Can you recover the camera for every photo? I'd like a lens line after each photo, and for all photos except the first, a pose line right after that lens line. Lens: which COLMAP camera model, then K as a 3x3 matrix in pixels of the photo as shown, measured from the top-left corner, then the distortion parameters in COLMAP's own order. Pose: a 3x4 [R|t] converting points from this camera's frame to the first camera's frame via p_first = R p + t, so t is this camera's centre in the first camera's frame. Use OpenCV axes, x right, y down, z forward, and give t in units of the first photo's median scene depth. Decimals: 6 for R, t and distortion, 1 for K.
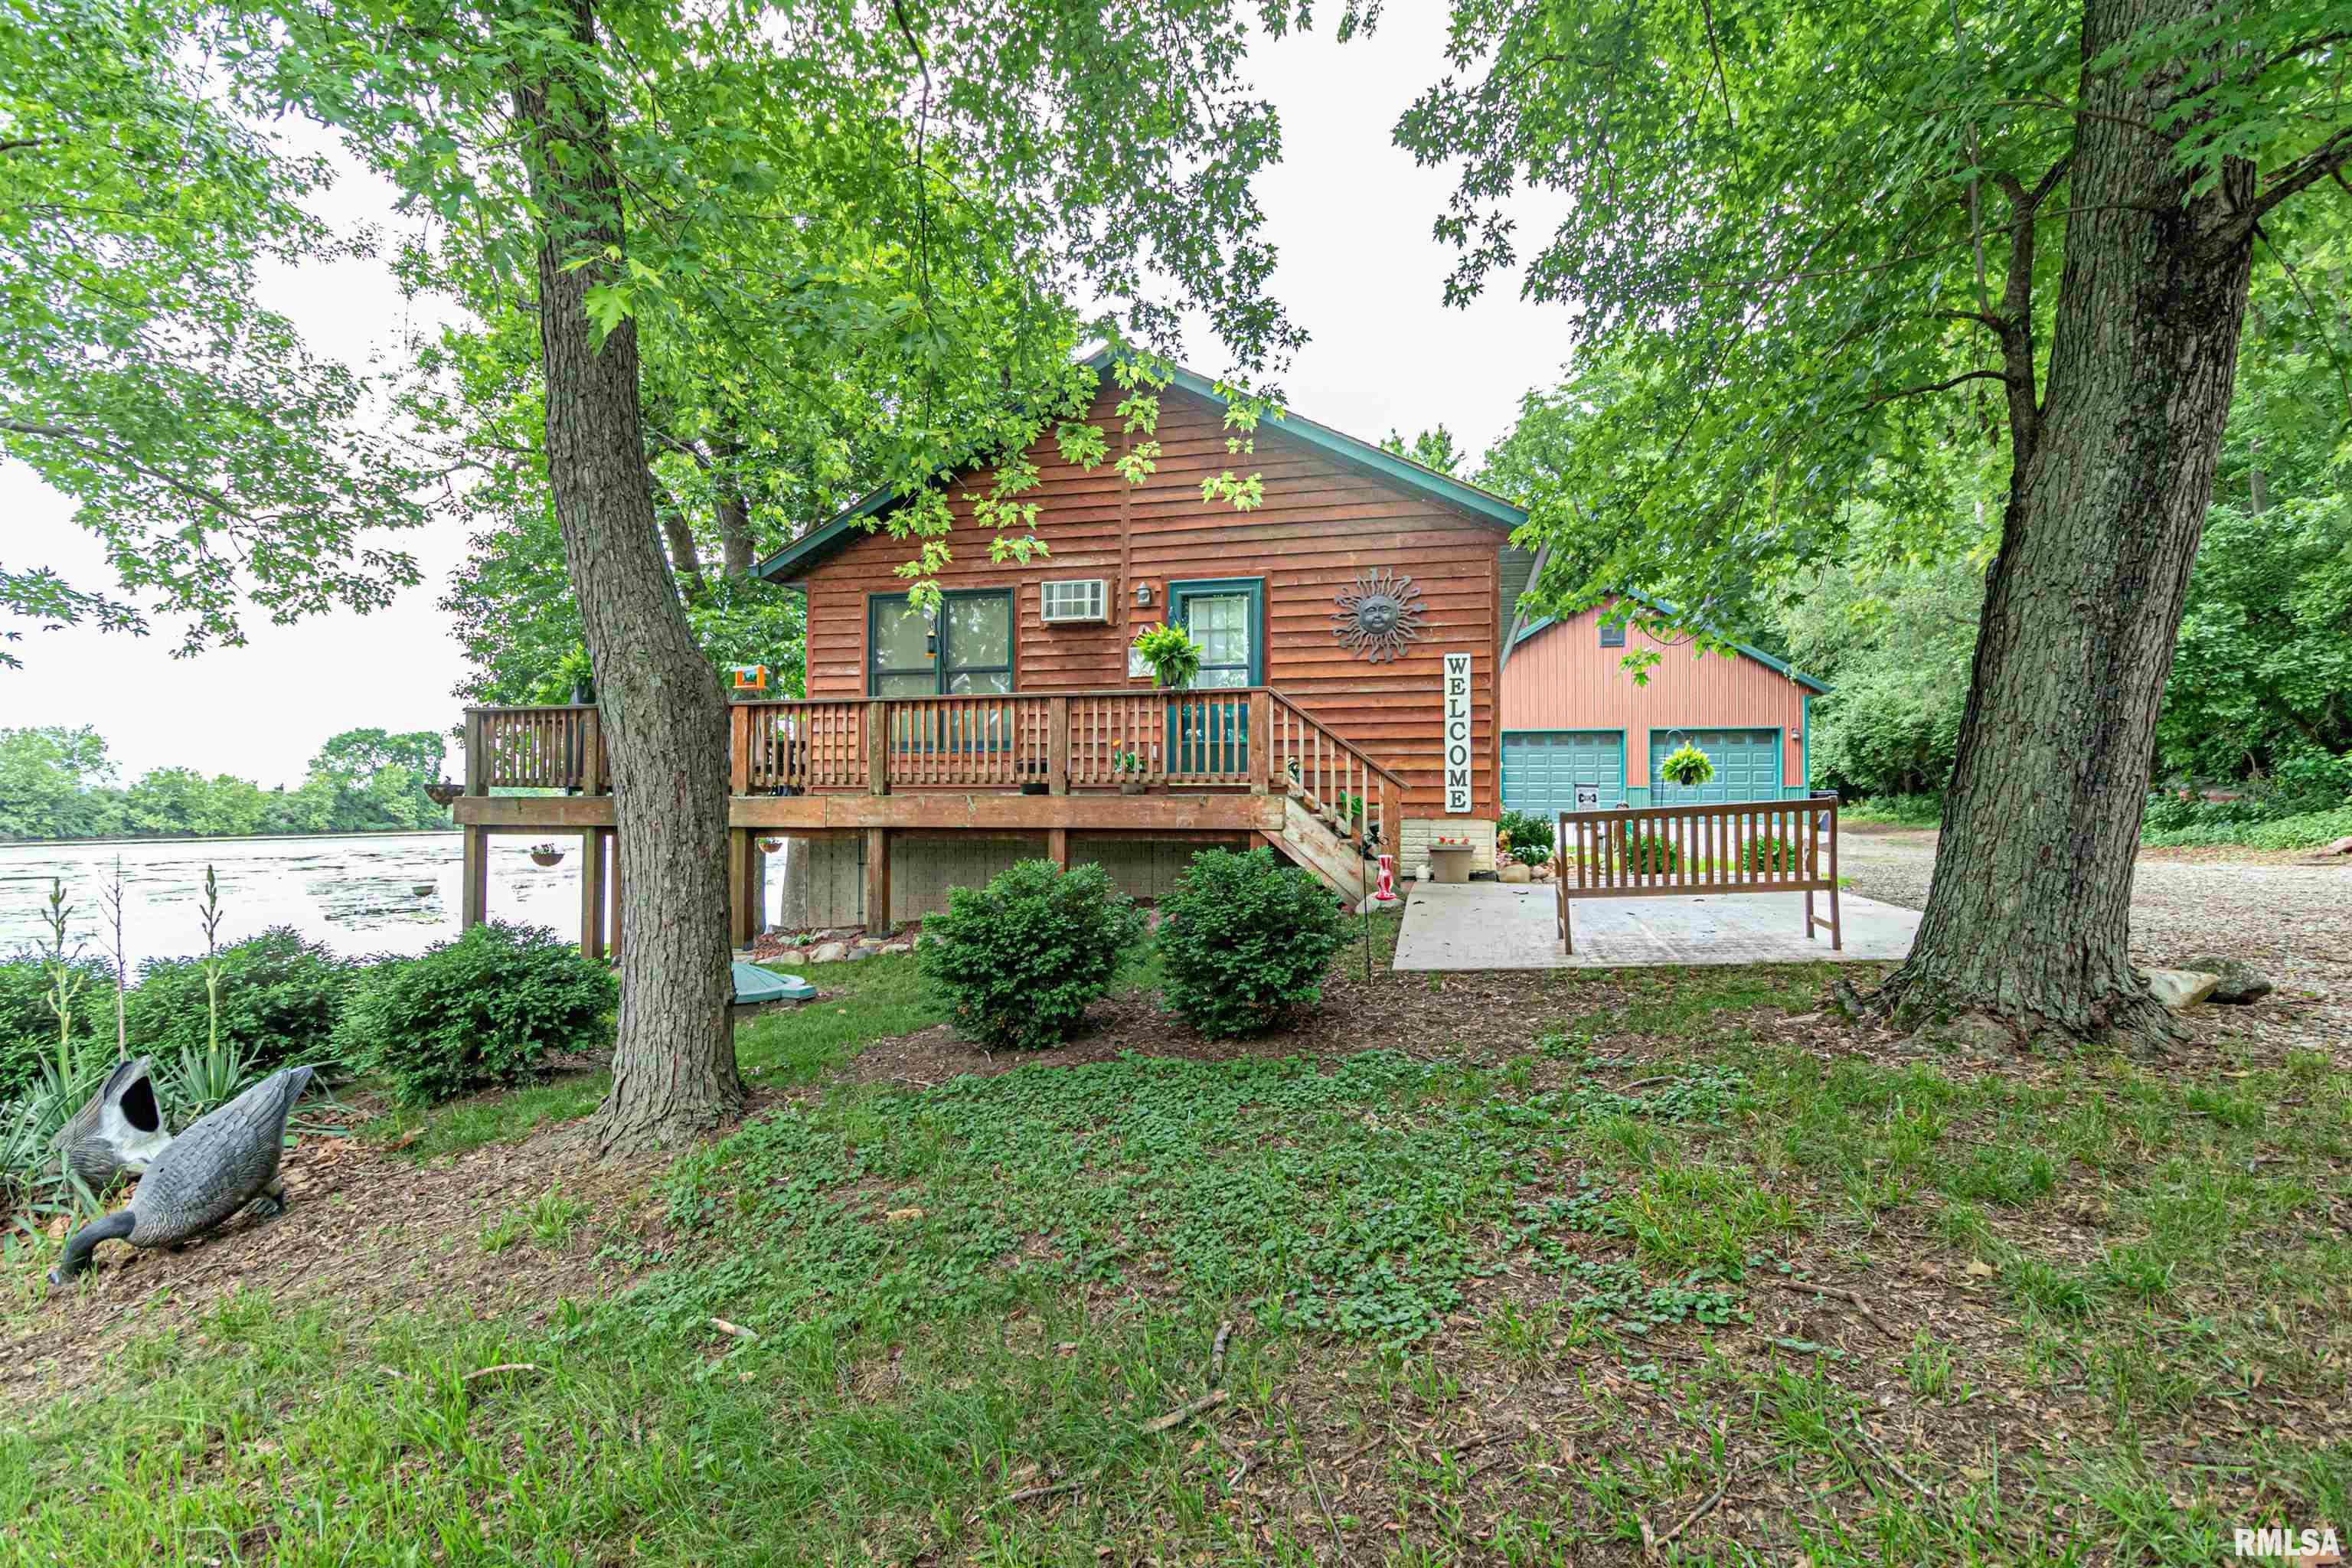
lens RADIAL K [[1081.9, 0, 1160.9], [0, 1081.9, 805.1], [0, 0, 1]] dist [0.004979, -0.001314]
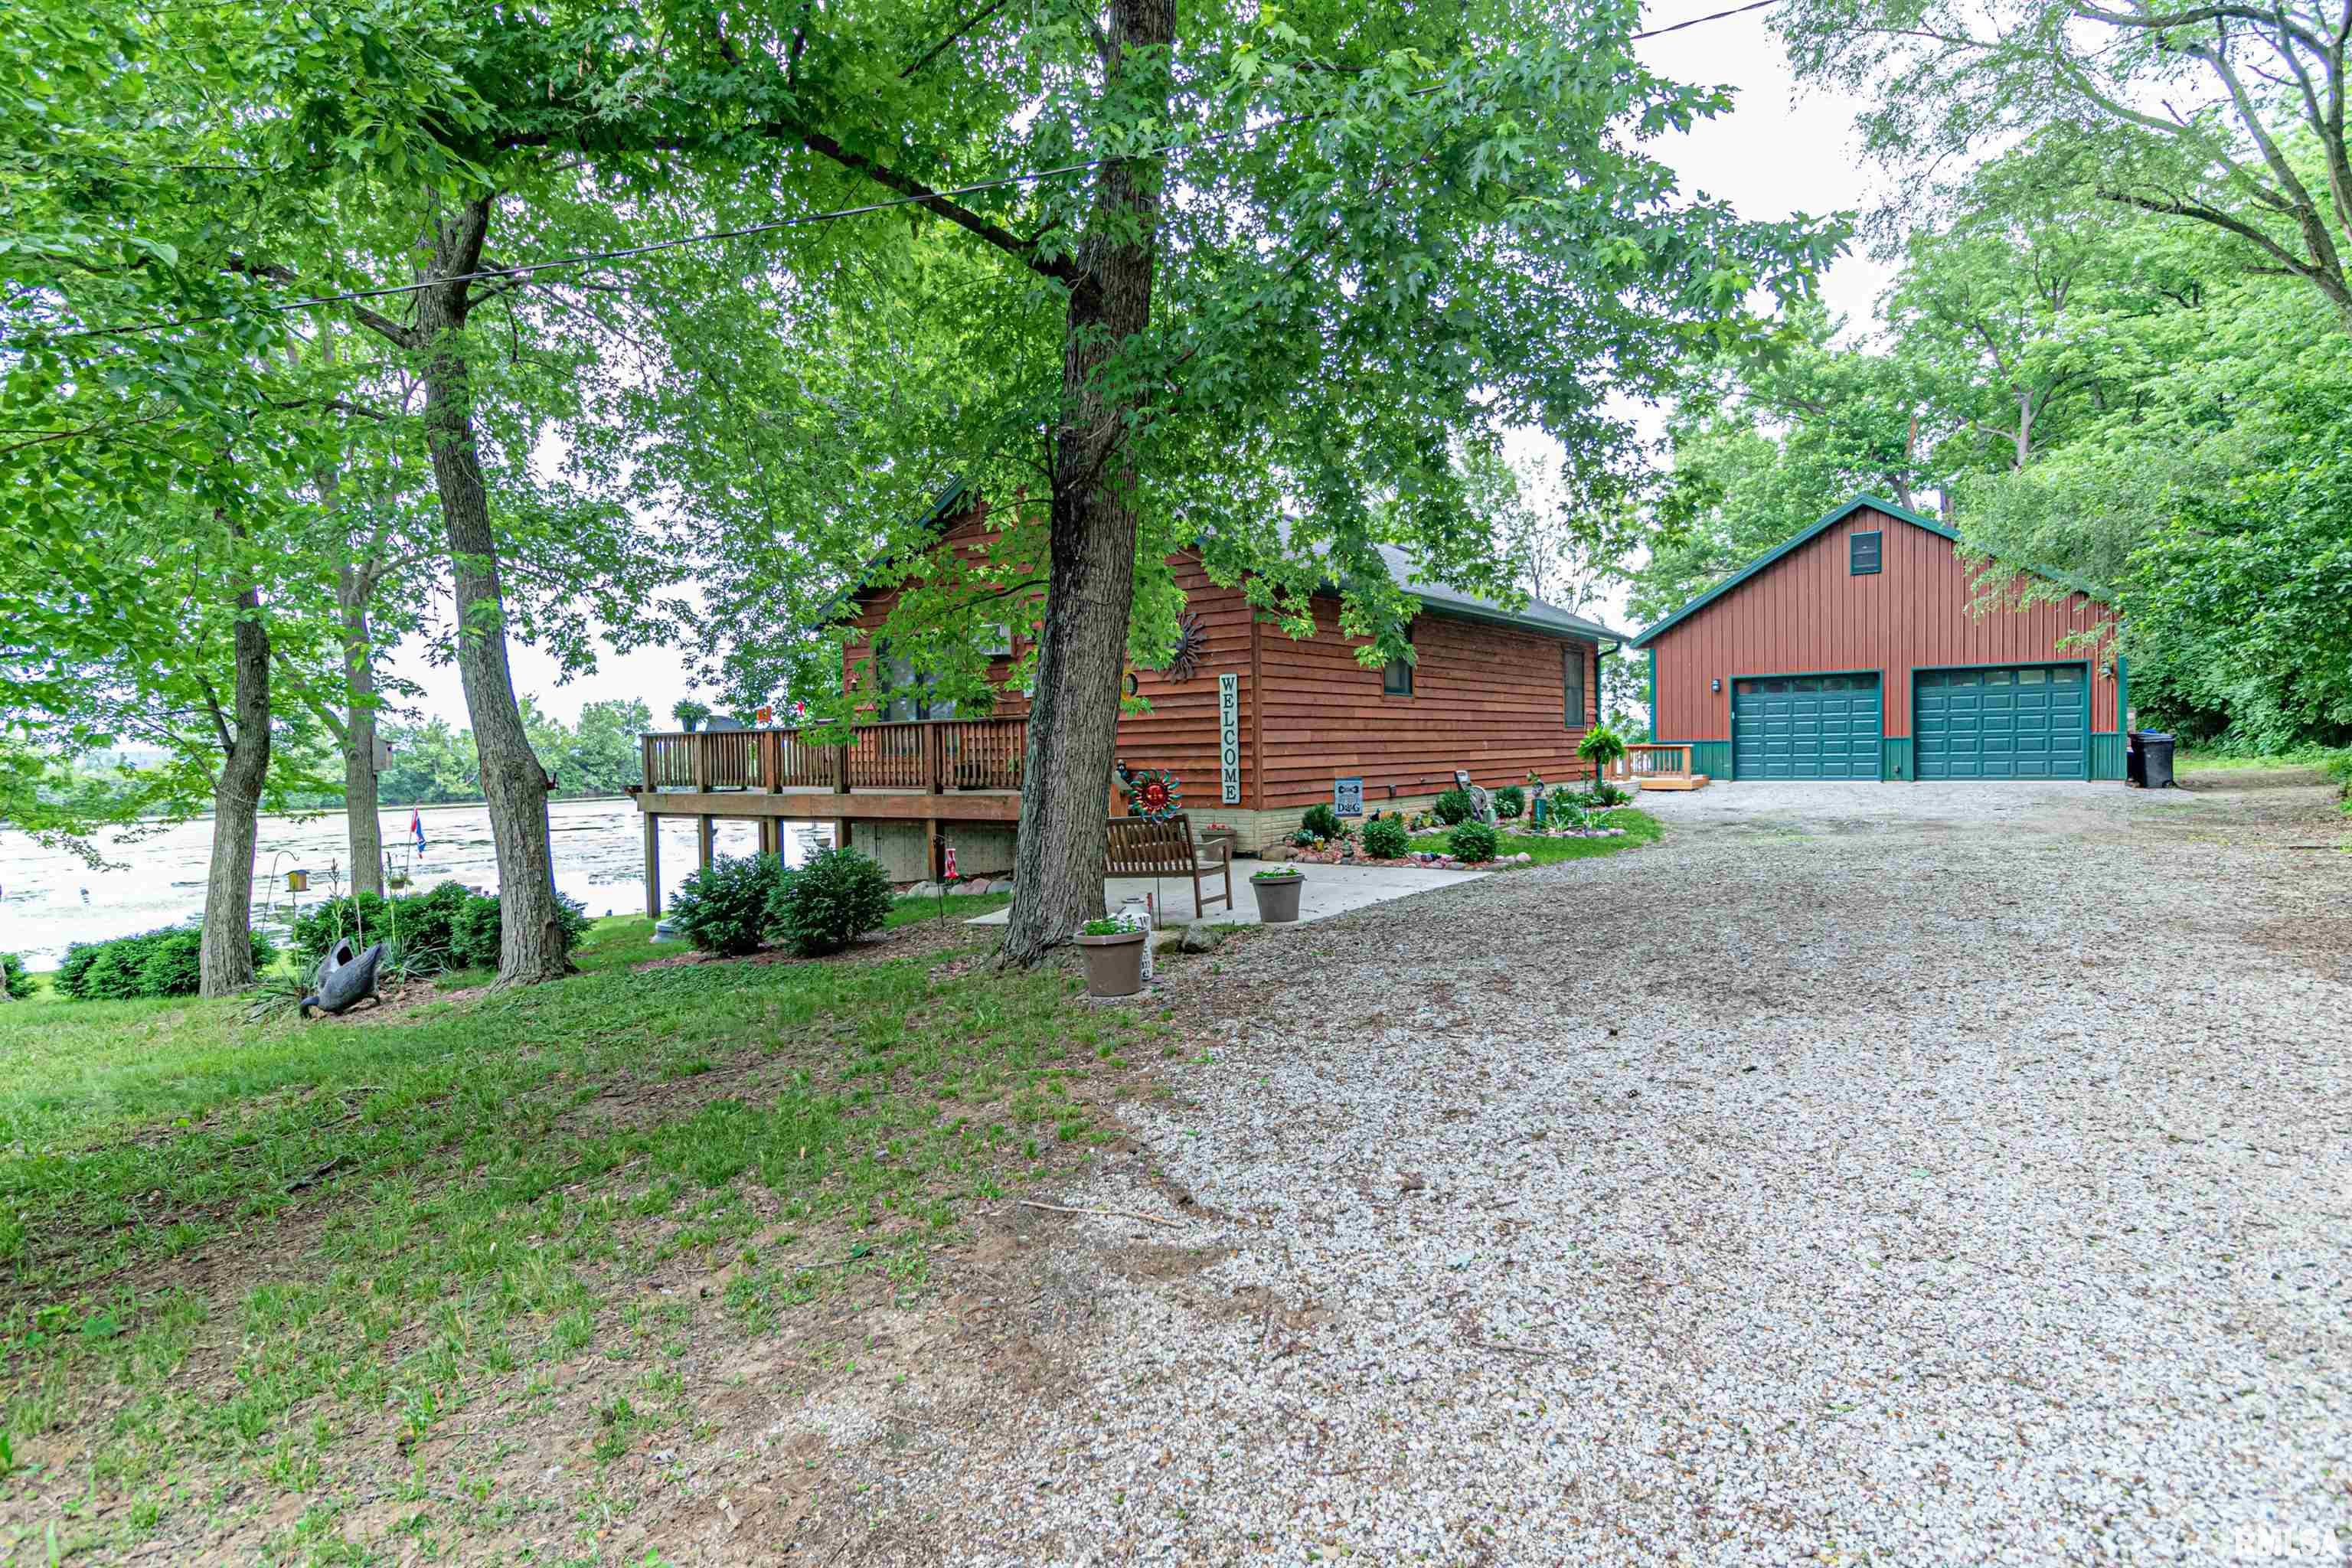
lens RADIAL K [[1279.4, 0, 1178.5], [0, 1279.4, 781.2], [0, 0, 1]] dist [-0.000508, 0.001524]
pose [[0.919873, -0.011286, -0.392055, 0.499562], [0.023681, 0.999360, 0.026793, -0.037114], [0.391501, -0.033931, 0.919552, -0.227923]]
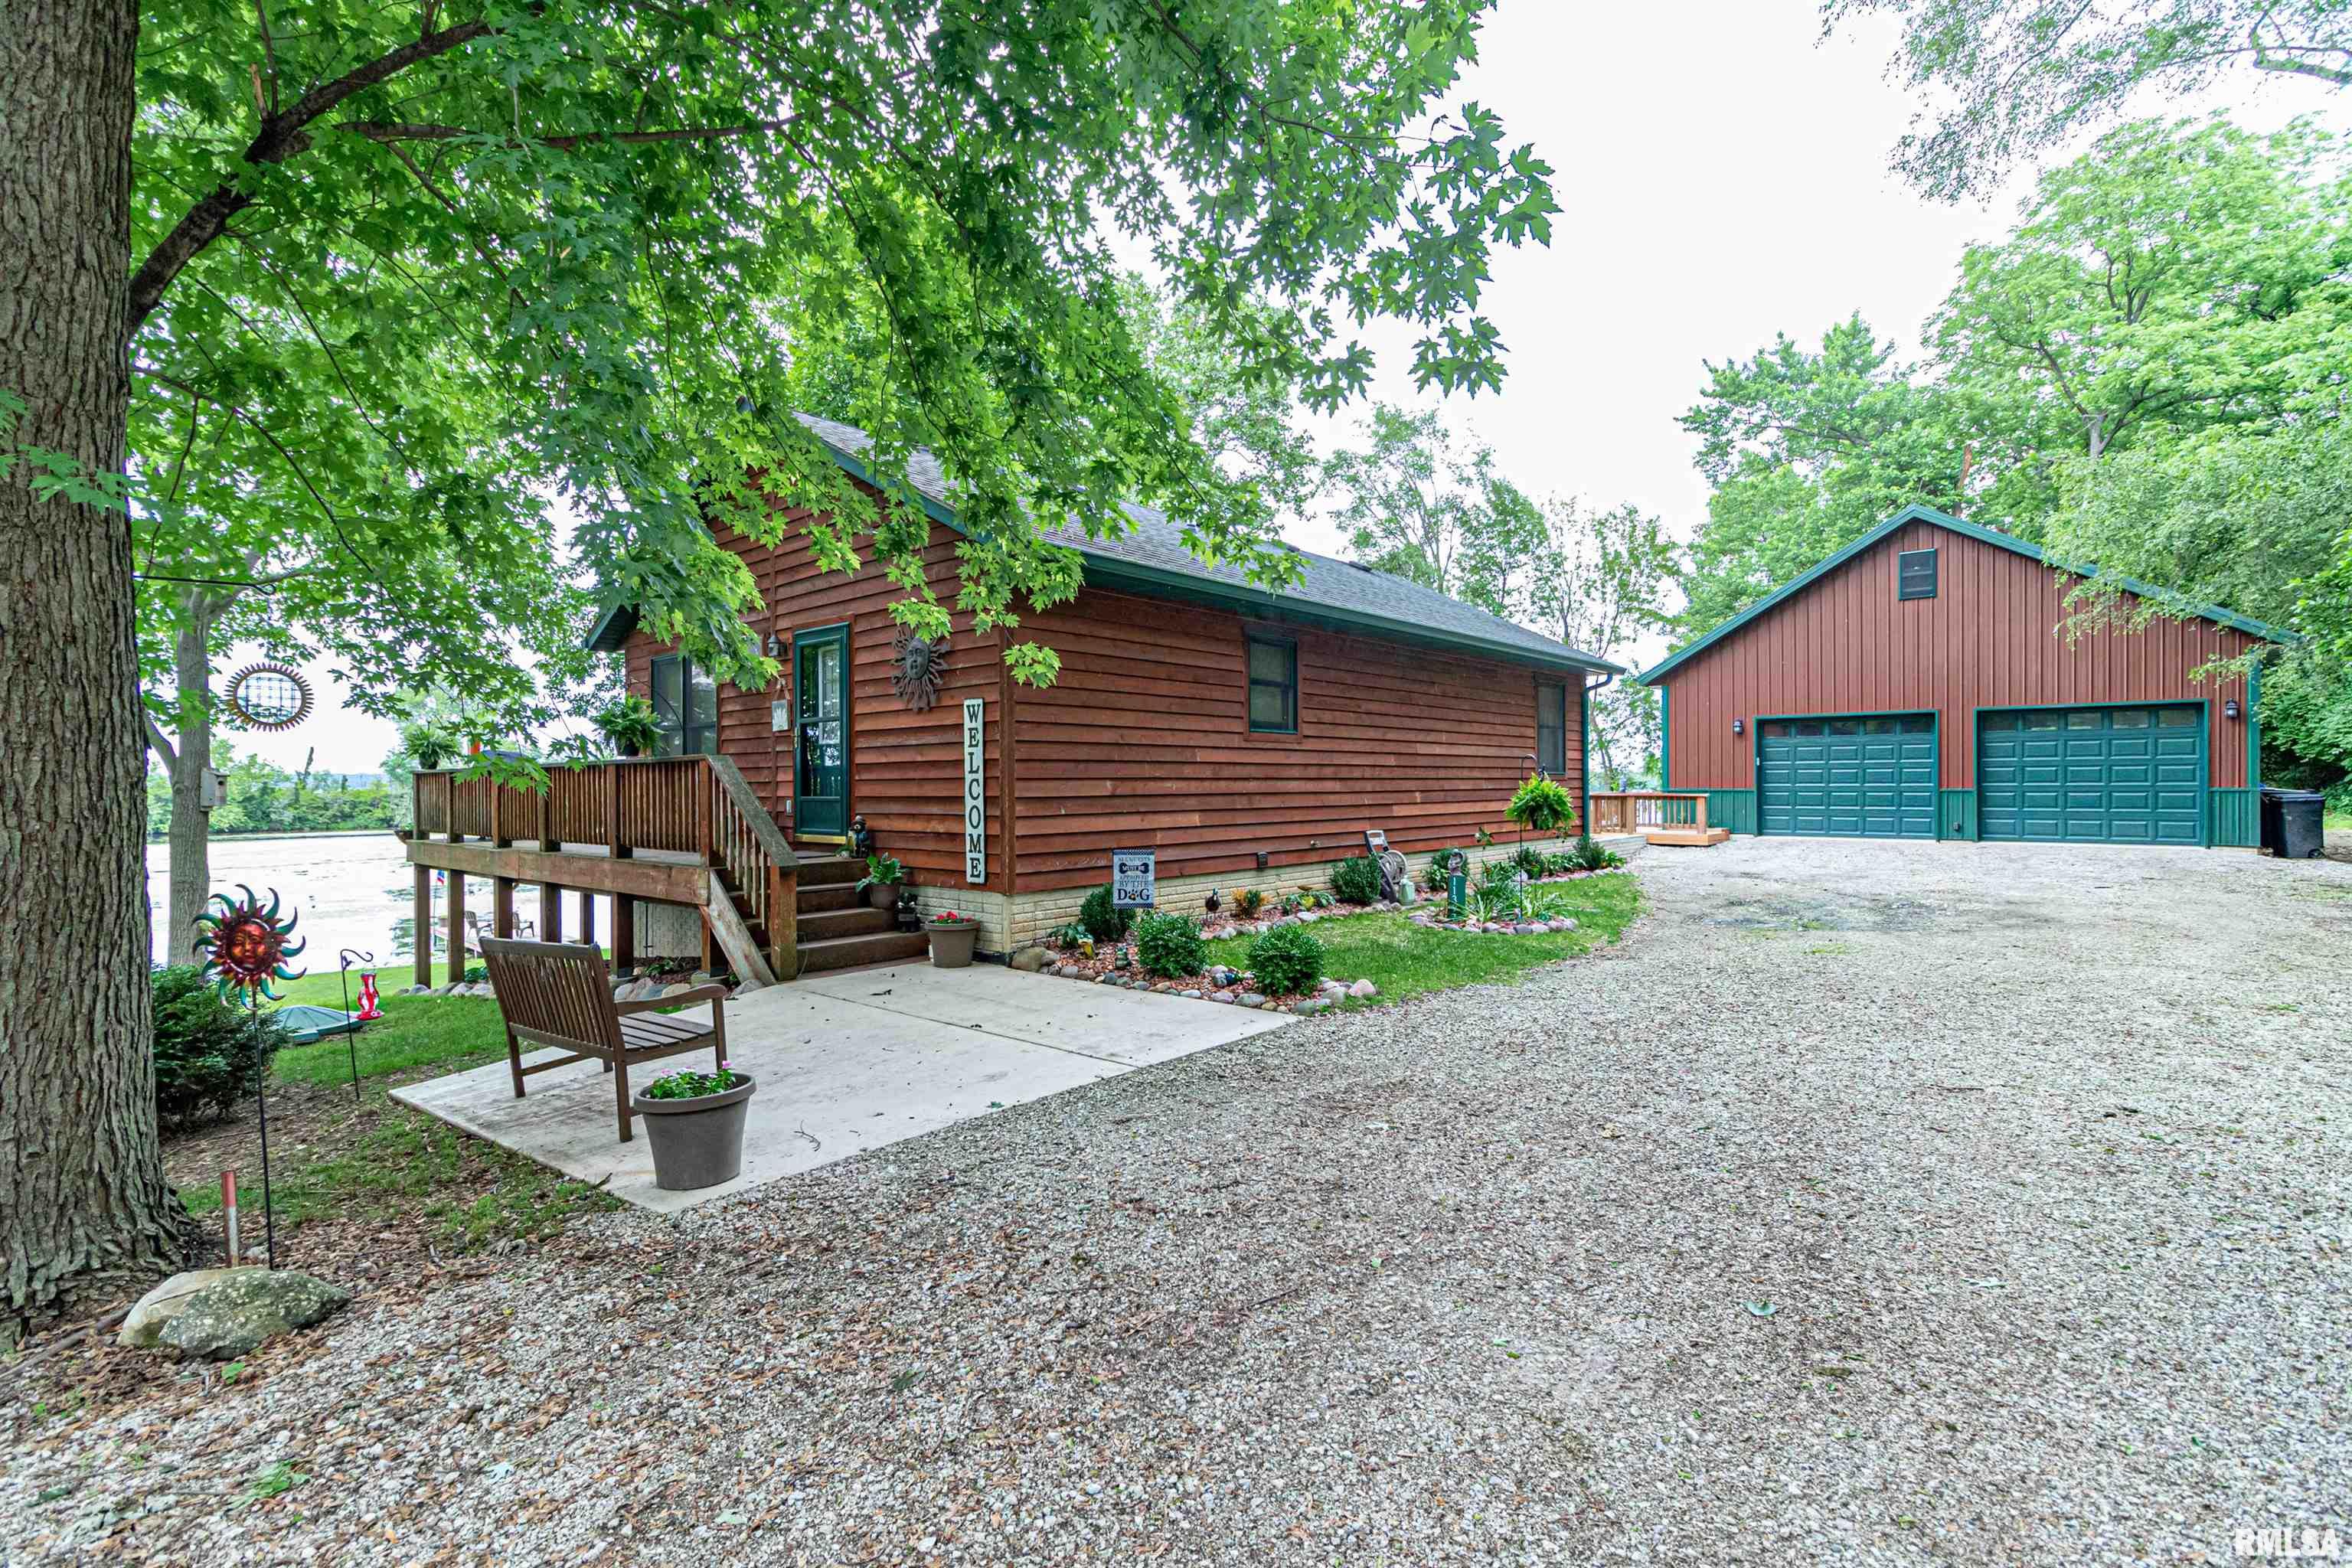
lens RADIAL K [[1081.9, 0, 1195.7], [0, 1081.9, 774.3], [0, 0, 1]] dist [0.004979, -0.001314]
pose [[0.881294, -0.010295, -0.472456, 0.531020], [0.009584, 0.999946, -0.003913, -0.047512], [0.472471, -0.001080, 0.881346, 0.202069]]
